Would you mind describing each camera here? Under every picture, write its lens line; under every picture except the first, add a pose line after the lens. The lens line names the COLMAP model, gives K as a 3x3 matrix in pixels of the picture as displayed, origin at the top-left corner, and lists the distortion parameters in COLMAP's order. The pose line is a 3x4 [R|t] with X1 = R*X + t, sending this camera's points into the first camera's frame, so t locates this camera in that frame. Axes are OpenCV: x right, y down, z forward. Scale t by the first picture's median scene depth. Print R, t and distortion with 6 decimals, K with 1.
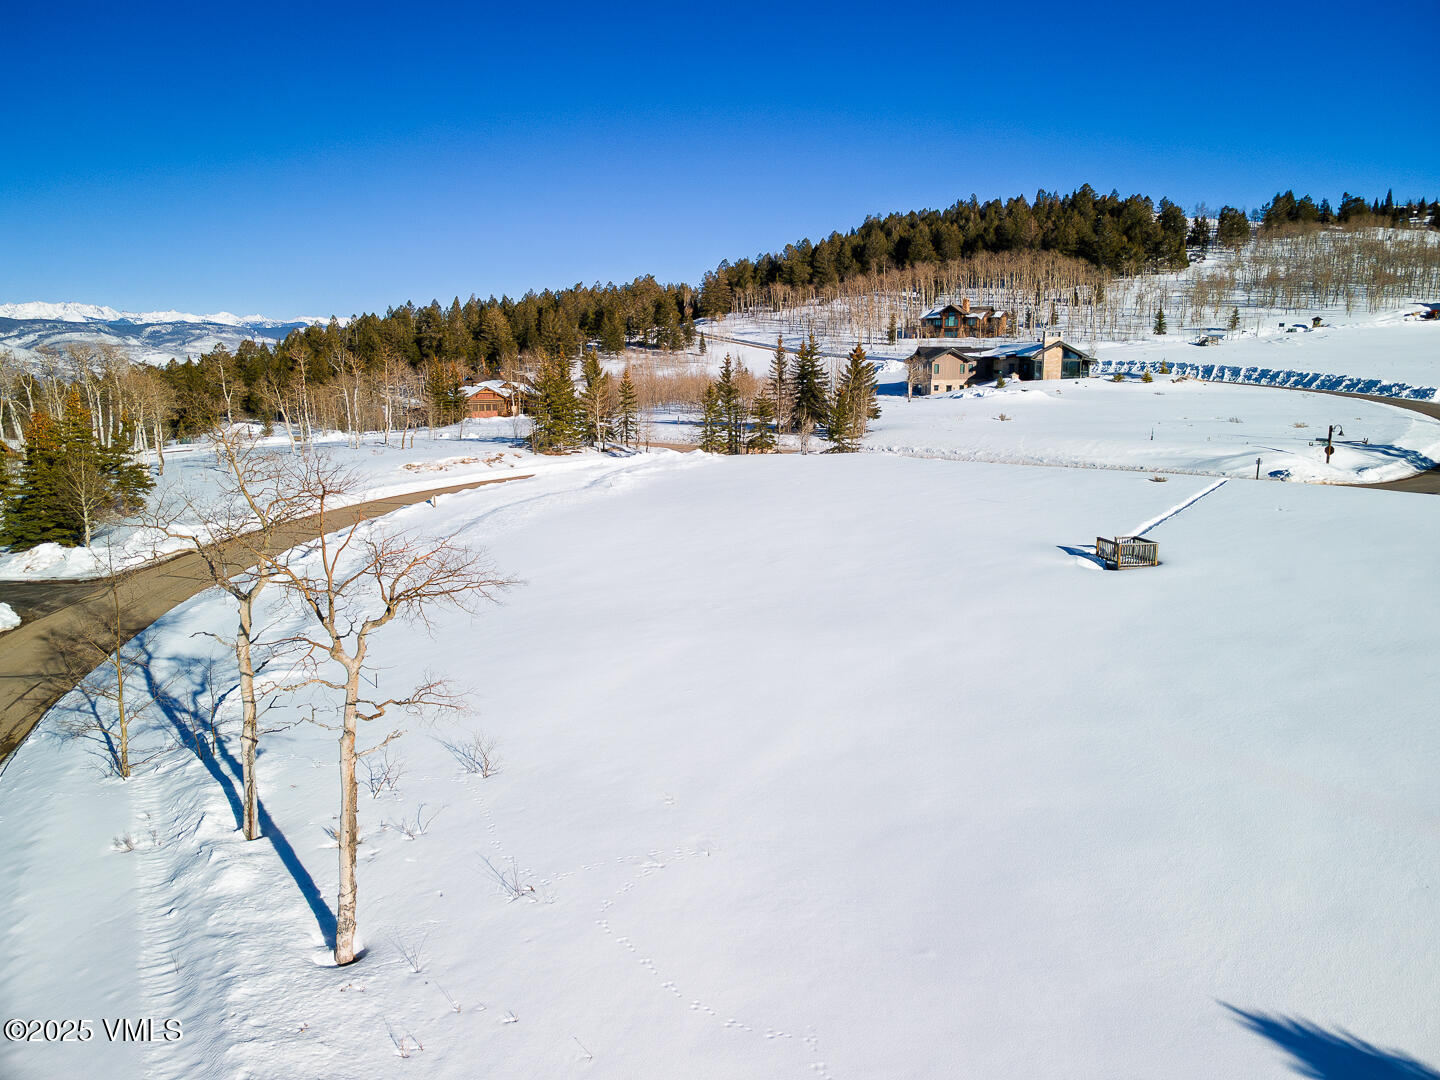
lens RADIAL K [[1021.4, 0, 726.4], [0, 1021.4, 534.3], [0, 0, 1]] dist [0.003177, 0.050222]
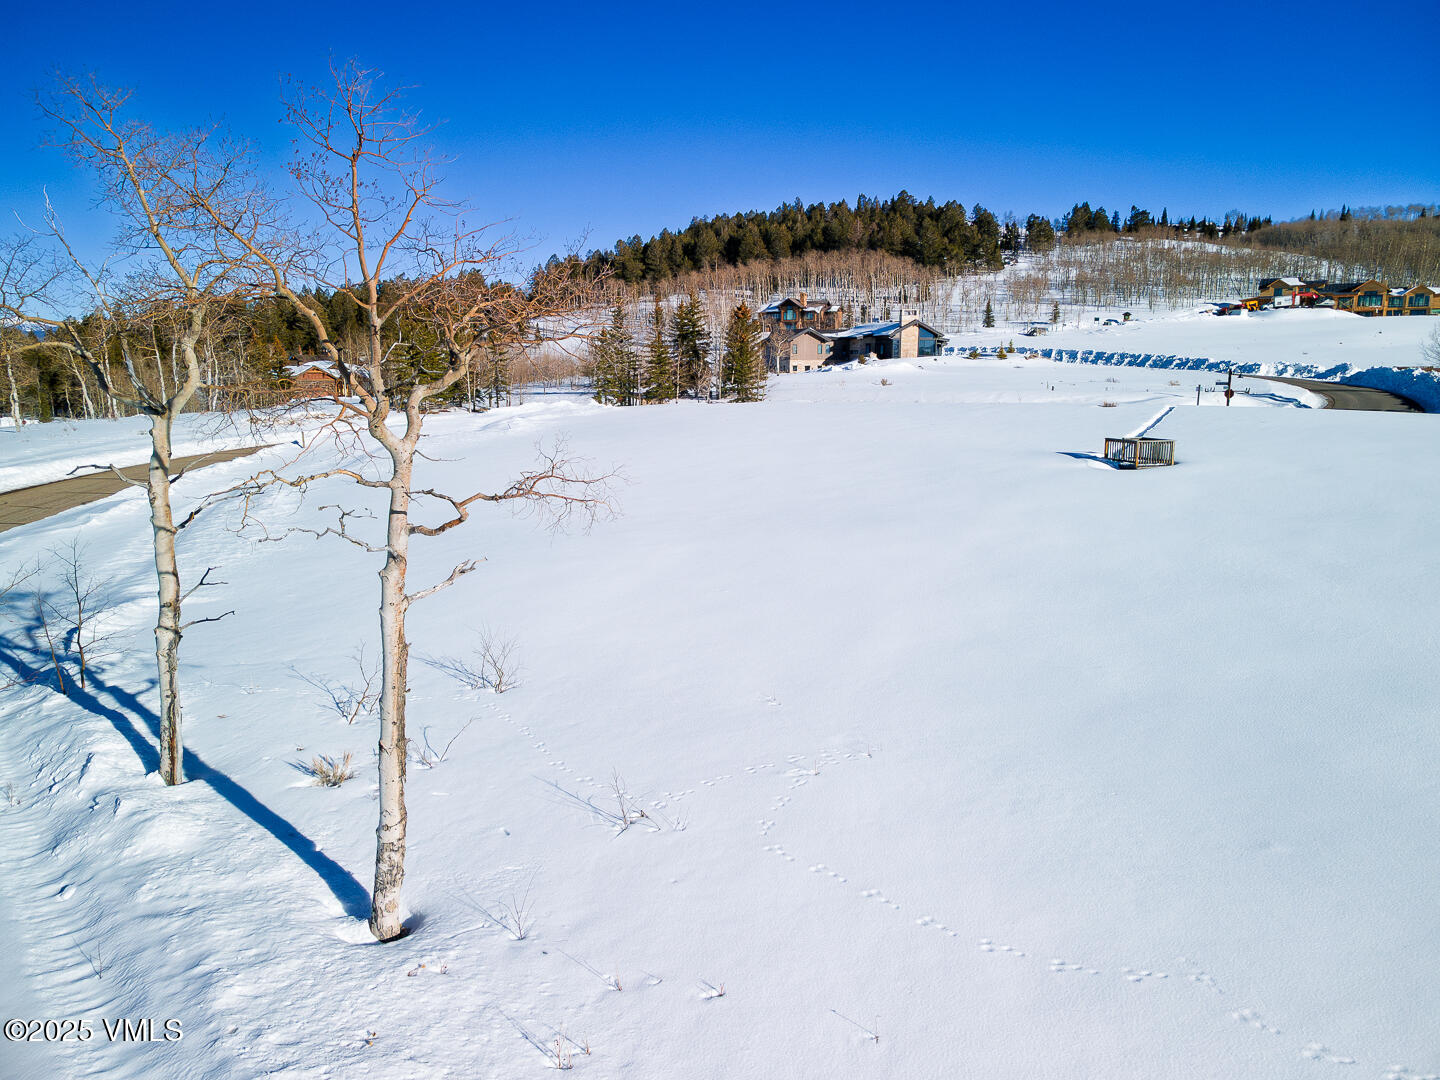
lens RADIAL K [[1021.4, 0, 721.1], [0, 1021.4, 533.0], [0, 0, 1]] dist [0.003177, 0.050222]
pose [[0.986179, -0.024598, 0.163850, -0.028787], [0.026011, 0.999641, -0.006485, 0.019433], [-0.163631, 0.010658, 0.986464, 0.037621]]
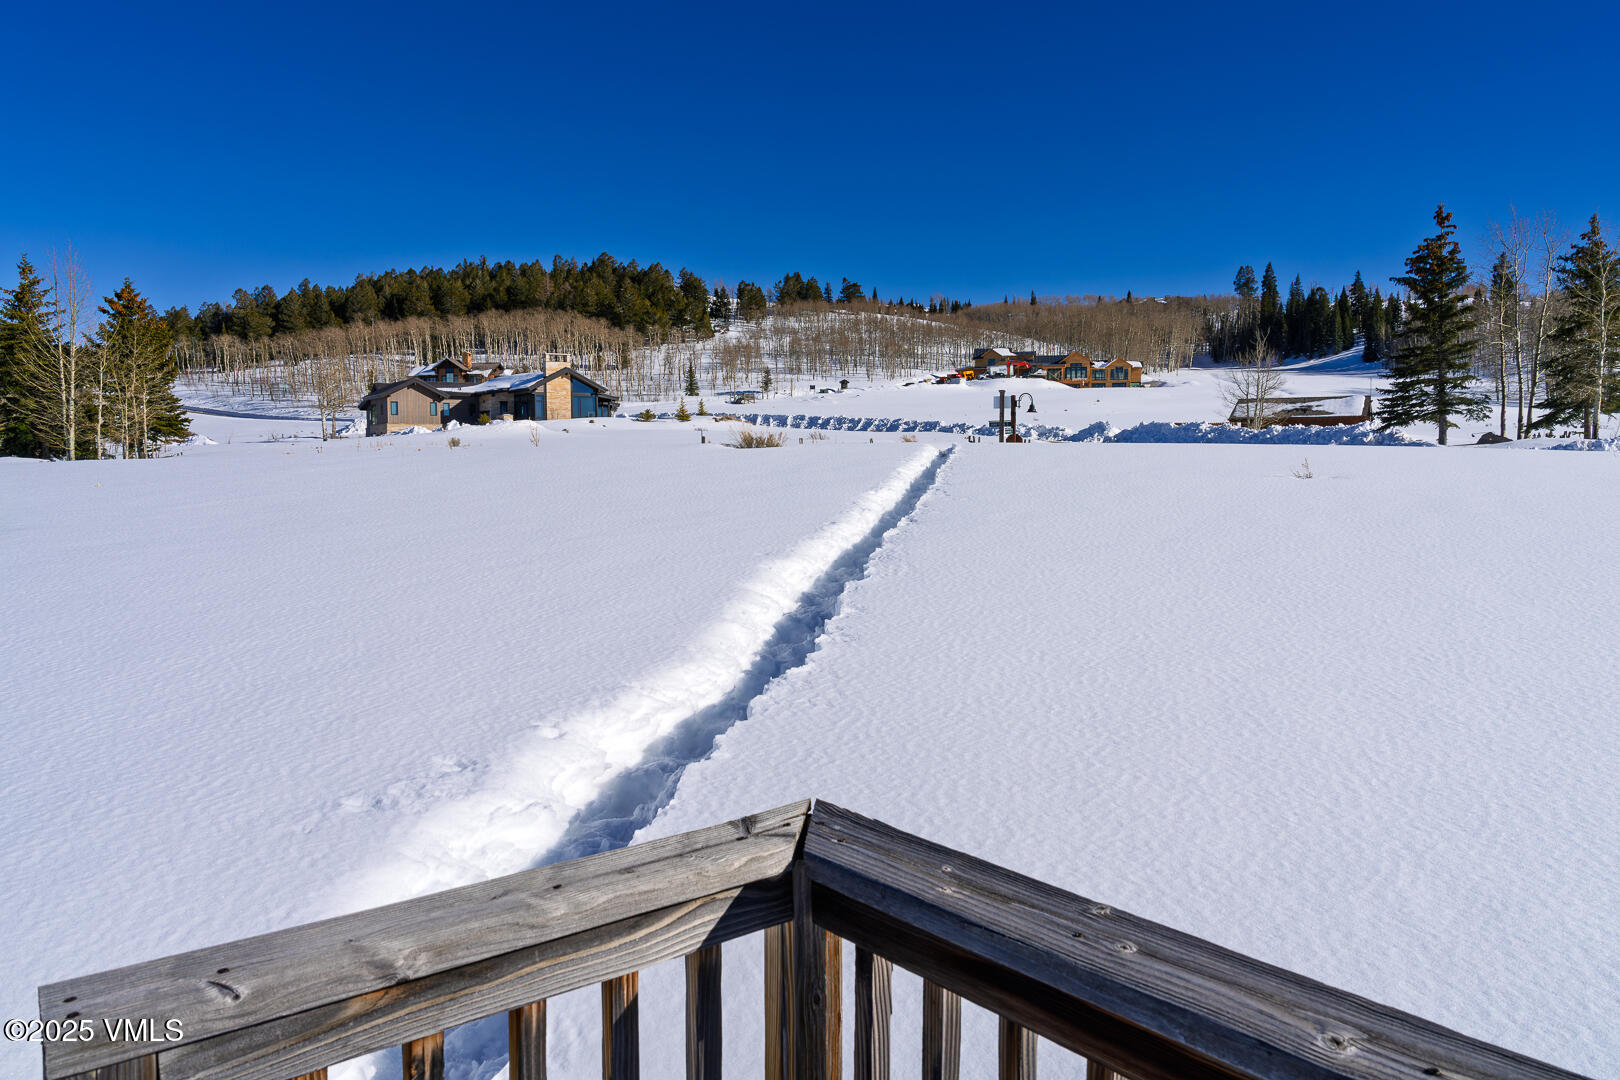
lens RADIAL K [[1091.4, 0, 808.6], [0, 1091.4, 540.6], [0, 0, 1]] dist [-0.006858, -0.003770]
pose [[0.877094, -0.045004, 0.478205, 0.090374], [0.087795, 0.993849, -0.067497, -0.001184], [-0.472226, 0.101186, 0.875650, 0.228788]]
